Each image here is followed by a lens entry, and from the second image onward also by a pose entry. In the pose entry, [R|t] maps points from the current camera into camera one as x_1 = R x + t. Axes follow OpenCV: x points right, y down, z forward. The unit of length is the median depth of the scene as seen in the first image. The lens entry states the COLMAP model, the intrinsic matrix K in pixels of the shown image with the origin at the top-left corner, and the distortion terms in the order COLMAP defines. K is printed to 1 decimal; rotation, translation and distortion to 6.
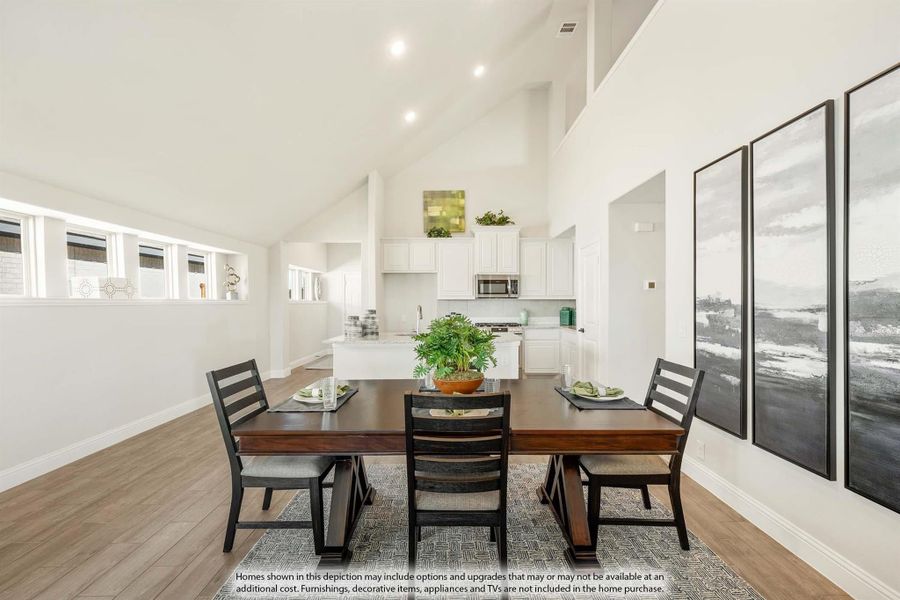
lens RADIAL K [[371.3, 0, 458.3], [0, 371.3, 304.1], [0, 0, 1]] dist [-0.002748, -0.001294]
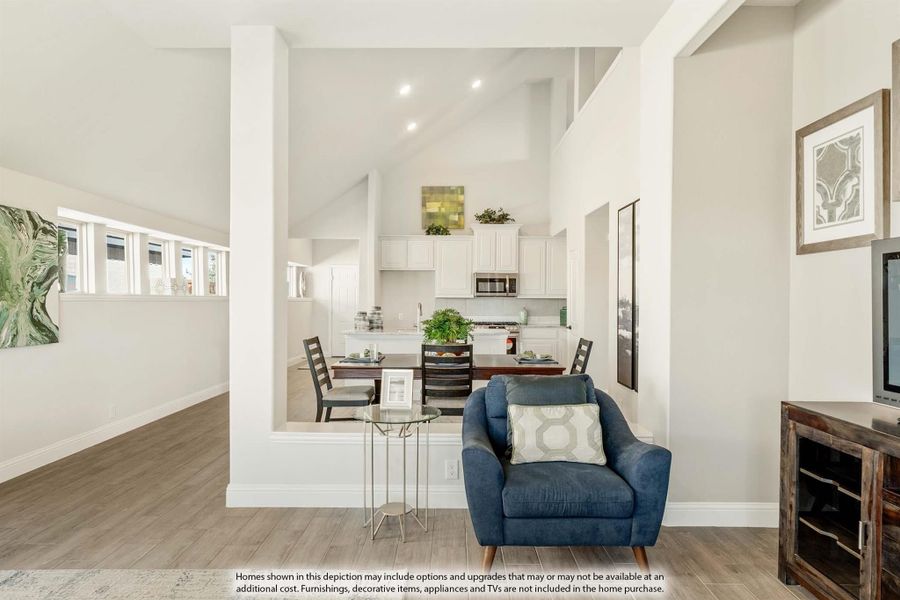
lens RADIAL K [[534.0, 0, 450.6], [0, 534.0, 303.8], [0, 0, 1]] dist [0.002189, 0.002608]
pose [[0.999690, 0.008472, -0.023421, 0.018664], [-0.008455, 0.999964, 0.000817, 0.002613], [0.023427, -0.000619, 0.999725, -0.434681]]
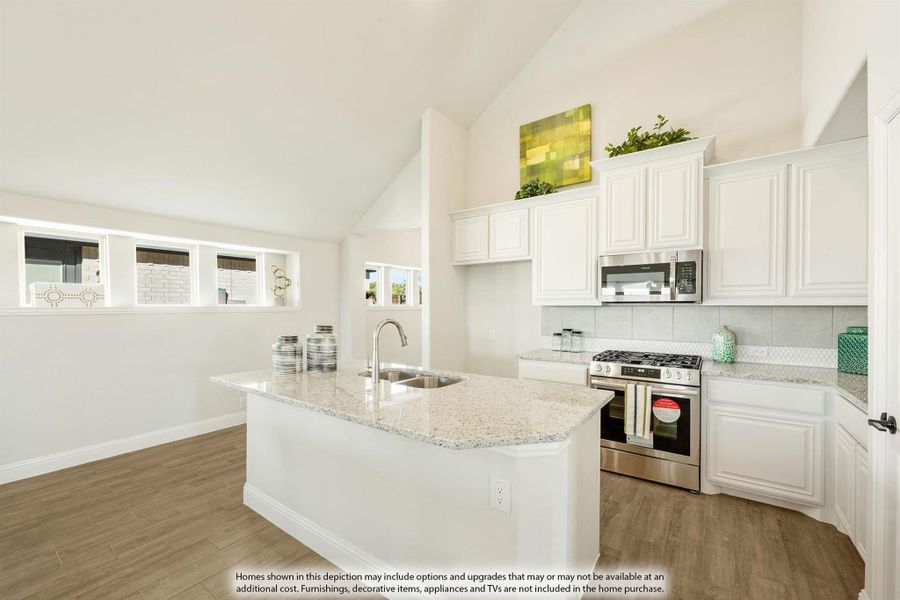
lens RADIAL K [[371.3, 0, 443.1], [0, 371.3, 312.0], [0, 0, 1]] dist [-0.002748, -0.001294]
pose [[0.801328, 0.010305, -0.598136, 0.183124], [-0.003151, 0.999910, 0.013006, -0.009806], [0.598216, -0.008538, 0.801289, 0.467314]]
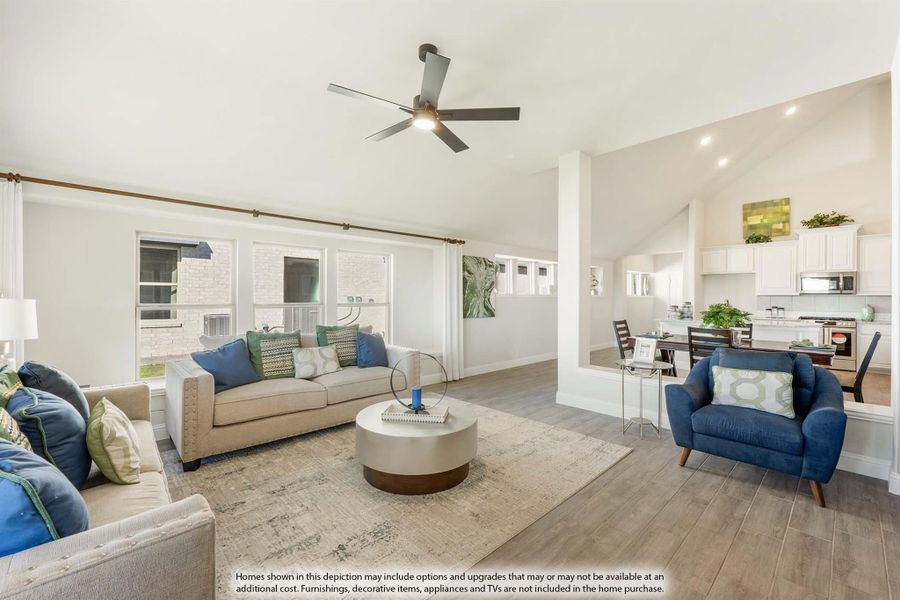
lens RADIAL K [[371.3, 0, 444.4], [0, 371.3, 297.3], [0, 0, 1]] dist [-0.002748, -0.001294]
pose [[0.663109, 0.006880, -0.748491, 0.175154], [-0.009959, 0.999950, 0.000368, 0.003884], [0.748456, 0.007210, 0.663145, -0.546893]]
